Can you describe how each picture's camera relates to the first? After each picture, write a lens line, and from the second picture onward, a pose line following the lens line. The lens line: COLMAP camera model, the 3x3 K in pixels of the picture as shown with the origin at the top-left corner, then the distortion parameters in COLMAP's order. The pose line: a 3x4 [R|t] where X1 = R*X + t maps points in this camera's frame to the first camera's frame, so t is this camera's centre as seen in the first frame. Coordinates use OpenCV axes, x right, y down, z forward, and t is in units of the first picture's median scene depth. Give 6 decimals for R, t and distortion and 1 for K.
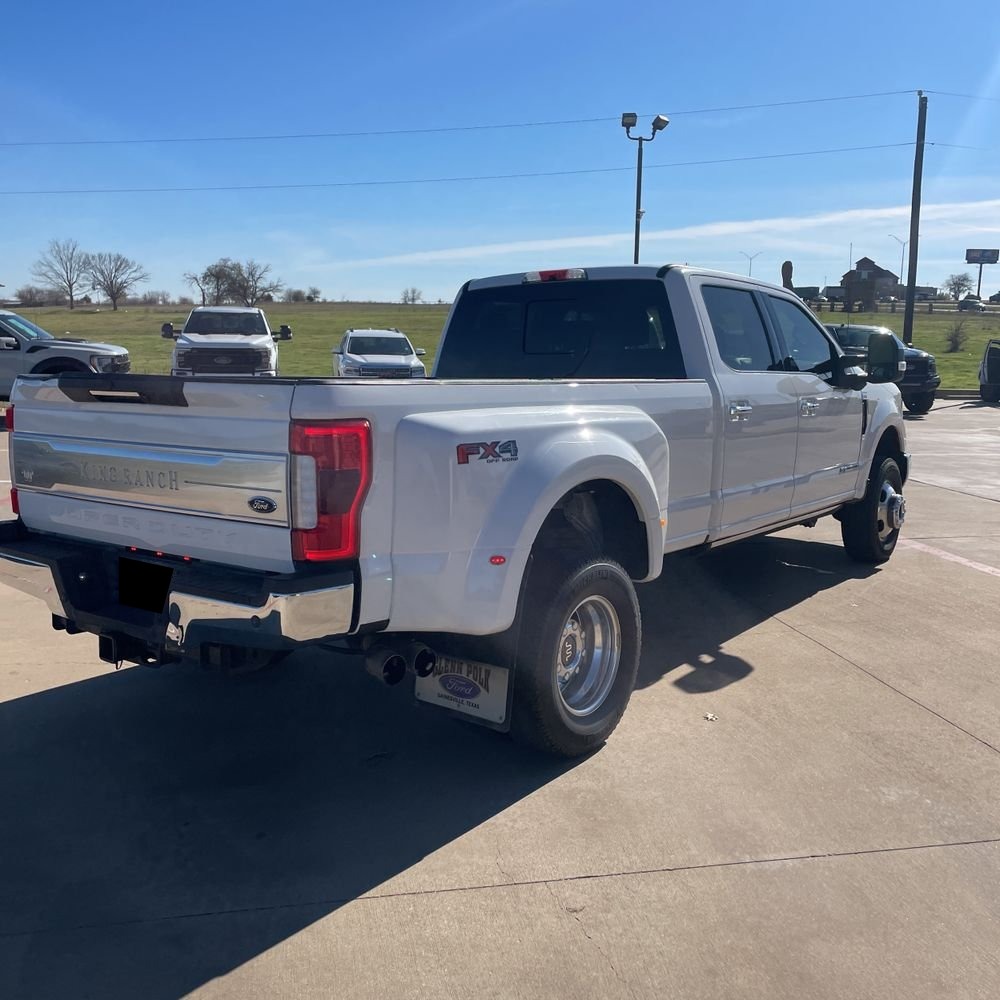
lens RADIAL K [[1025.6, 0, 481.6], [0, 1025.6, 478.2], [0, 0, 1]] dist [0.118320, -0.194722]
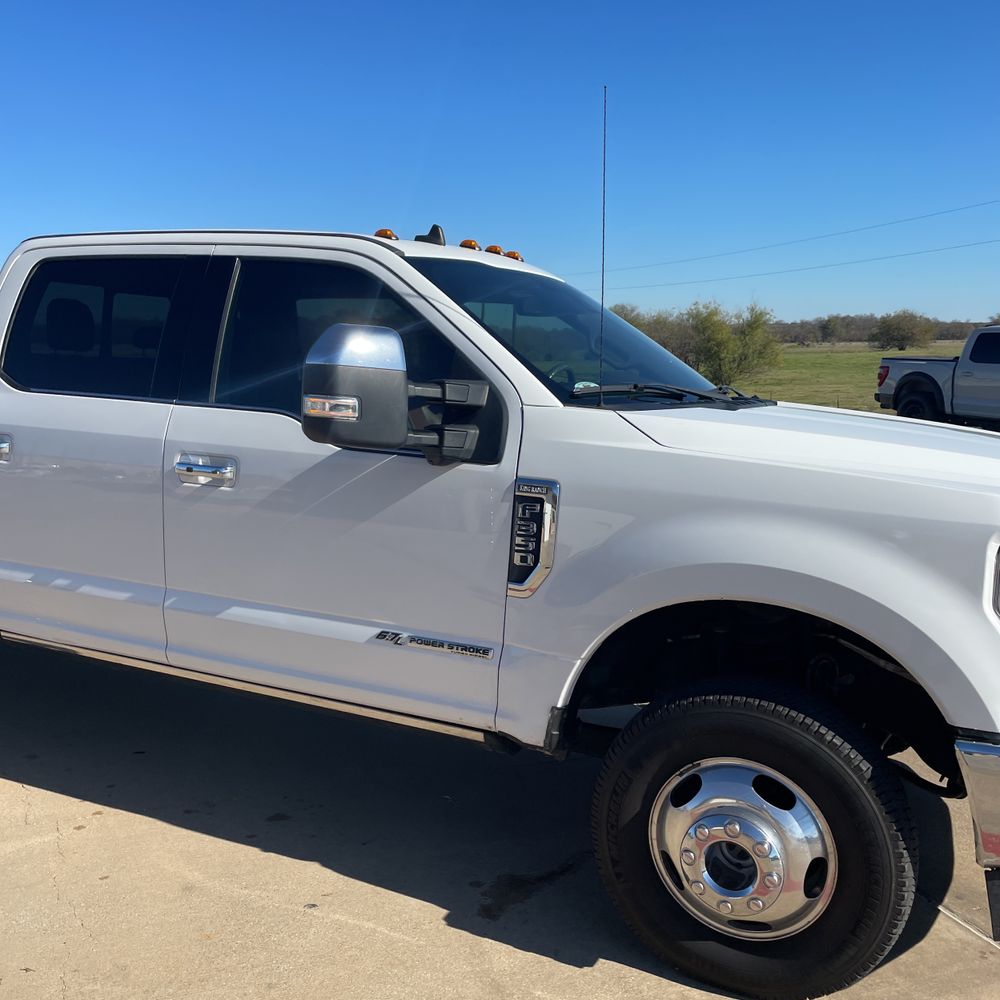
lens RADIAL K [[1013.2, 0, 500.0], [0, 1013.2, 500.0], [0, 0, 1]] dist [0.116853, -0.164363]
pose [[0.182532, 0.133724, -0.974064, 0.973149], [-0.137419, 0.984453, 0.109399, -0.150595], [0.973549, 0.113886, 0.198071, 1.202816]]
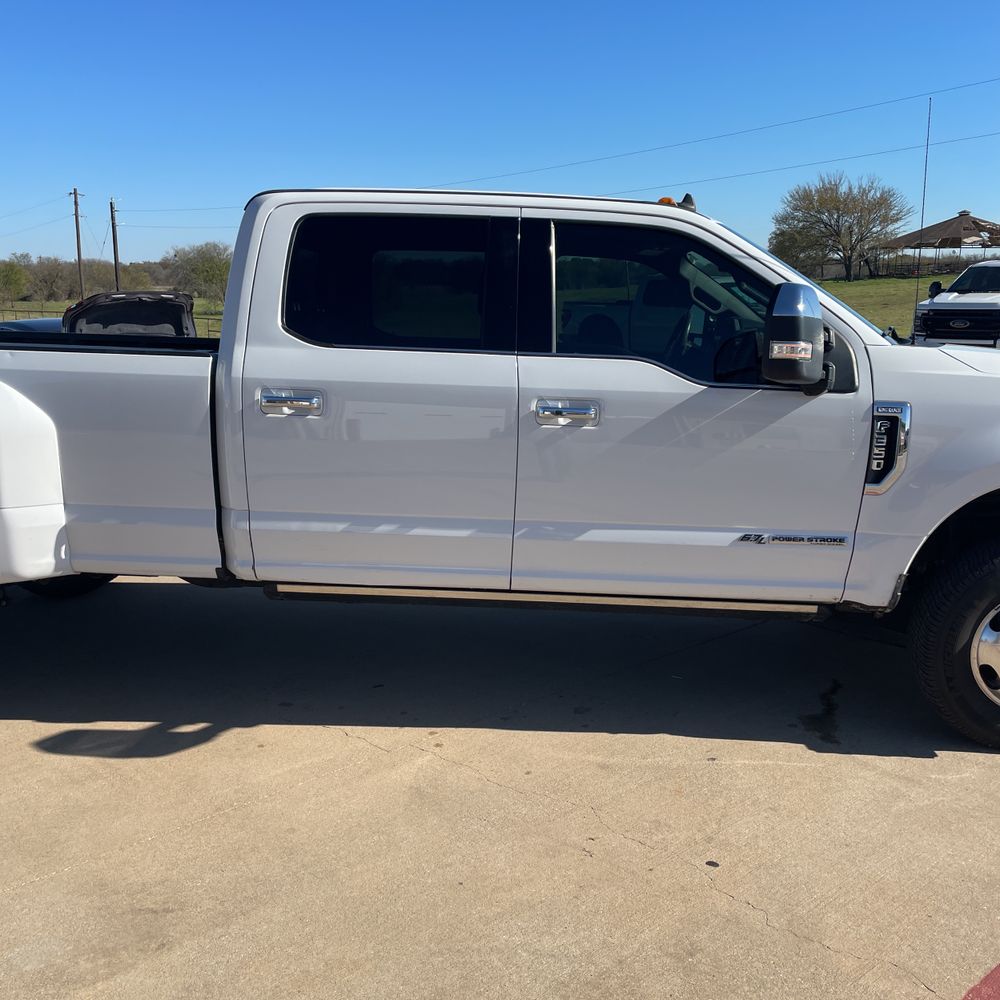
lens RADIAL K [[1011.7, 0, 499.0], [0, 1011.7, 508.0], [0, 0, 1]] dist [0.093562, -0.127052]
pose [[0.558981, 0.161979, -0.813205, 0.890506], [-0.108224, 0.986597, 0.122125, -0.093993], [0.822087, 0.019743, 0.569019, 0.736789]]
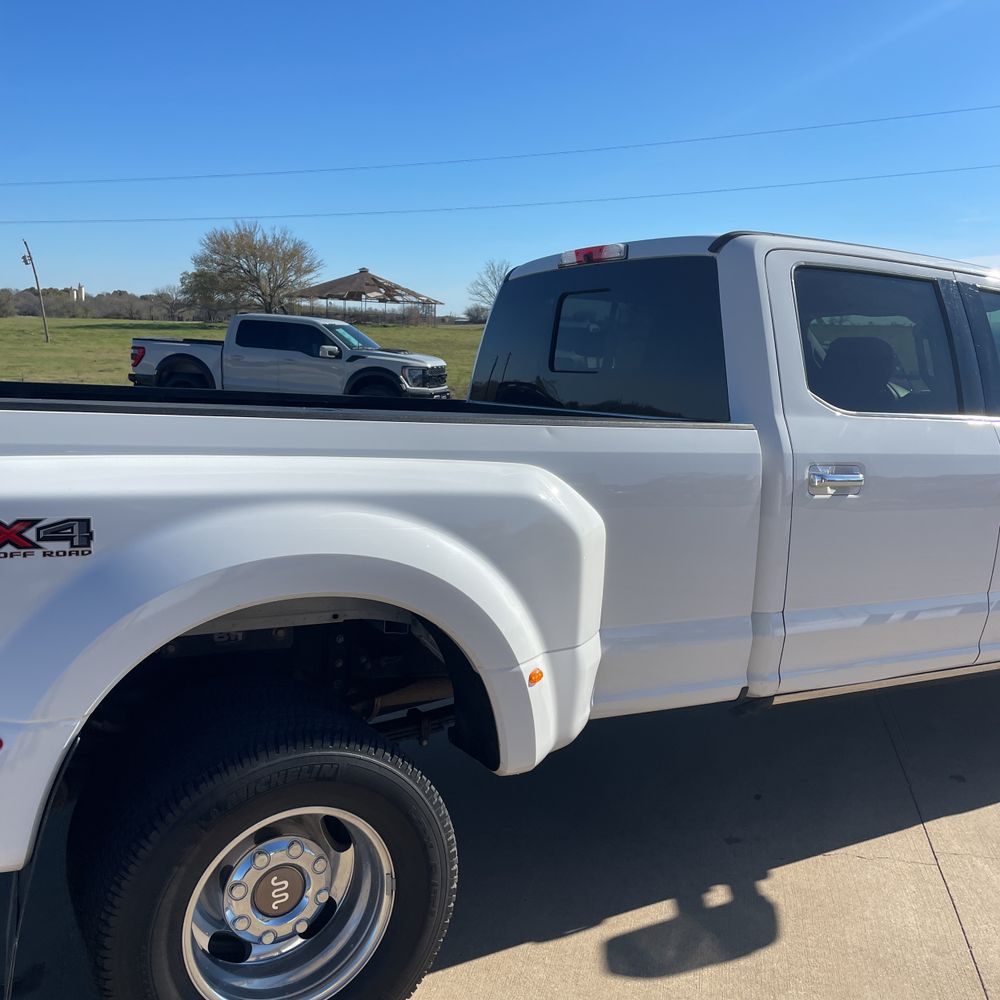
lens RADIAL K [[1011.7, 0, 499.0], [0, 1011.7, 508.0], [0, 0, 1]] dist [0.093562, -0.127052]
pose [[0.922399, 0.085742, -0.376602, 0.293653], [-0.081234, 0.996305, 0.027867, -0.050754], [0.377600, 0.004888, 0.925956, 0.396770]]
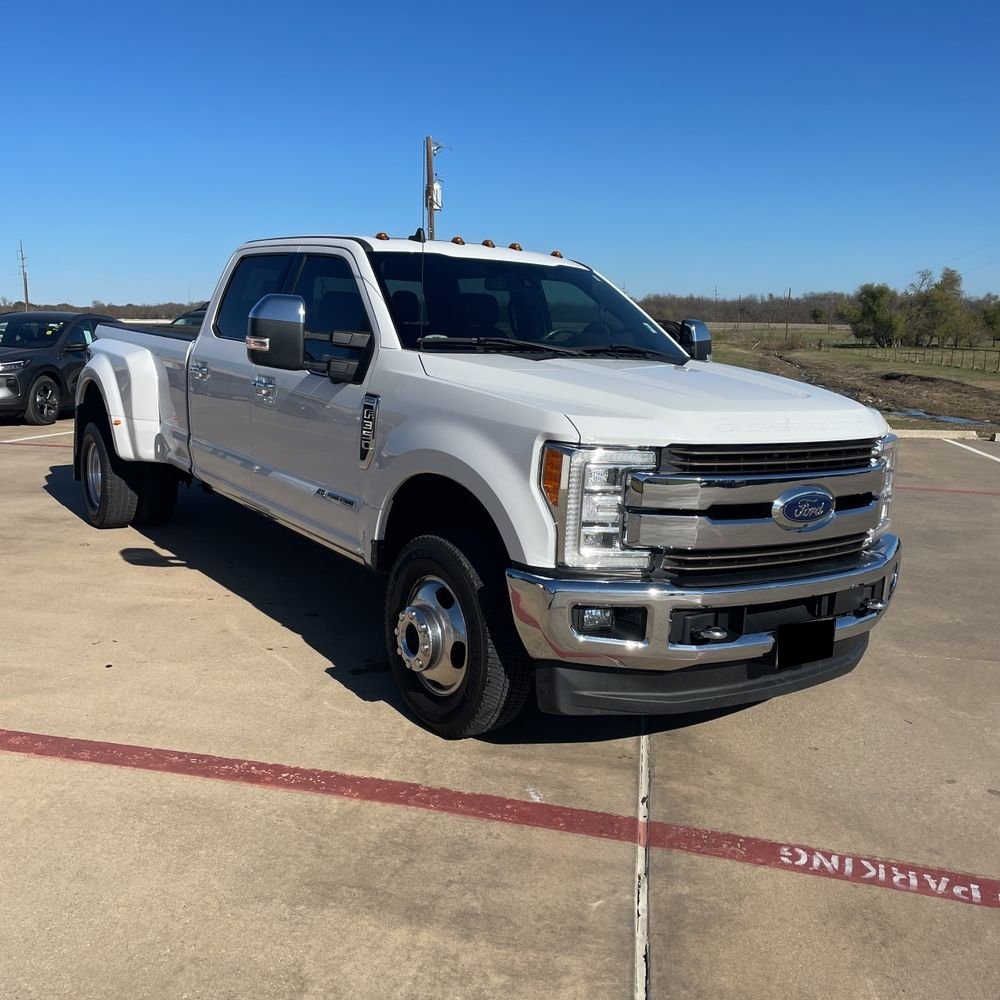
lens RADIAL K [[1024.8, 0, 520.1], [0, 1024.8, 494.5], [0, 0, 1]] dist [0.105678, -0.158895]
pose [[-0.310760, 0.140616, -0.940029, 1.215284], [-0.155560, 0.968137, 0.196246, -0.207973], [0.937672, 0.207217, -0.278984, 1.668849]]
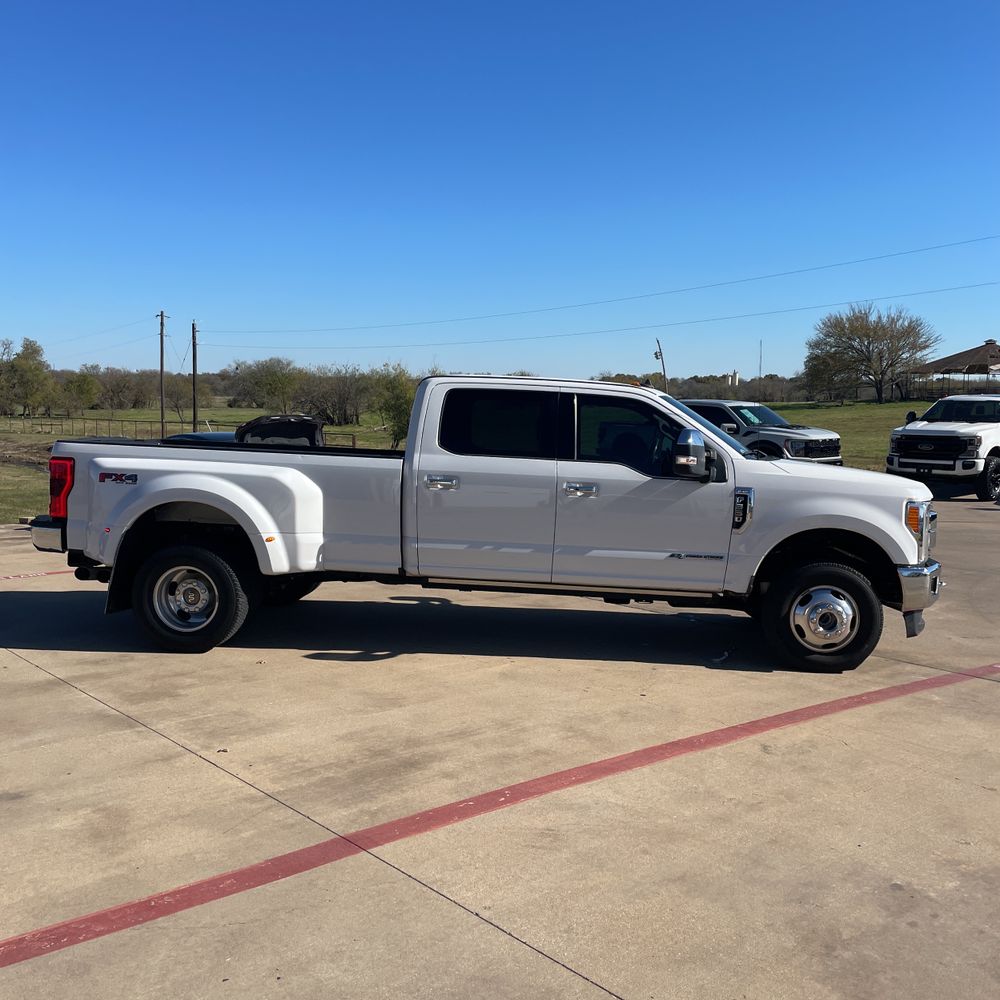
lens RADIAL K [[1024.8, 0, 520.1], [0, 1024.8, 494.5], [0, 0, 1]] dist [0.105678, -0.158895]
pose [[0.539194, 0.071327, -0.839156, 1.441588], [-0.126225, 0.991996, 0.003213, -0.067113], [0.832669, 0.104190, 0.543882, 0.359163]]
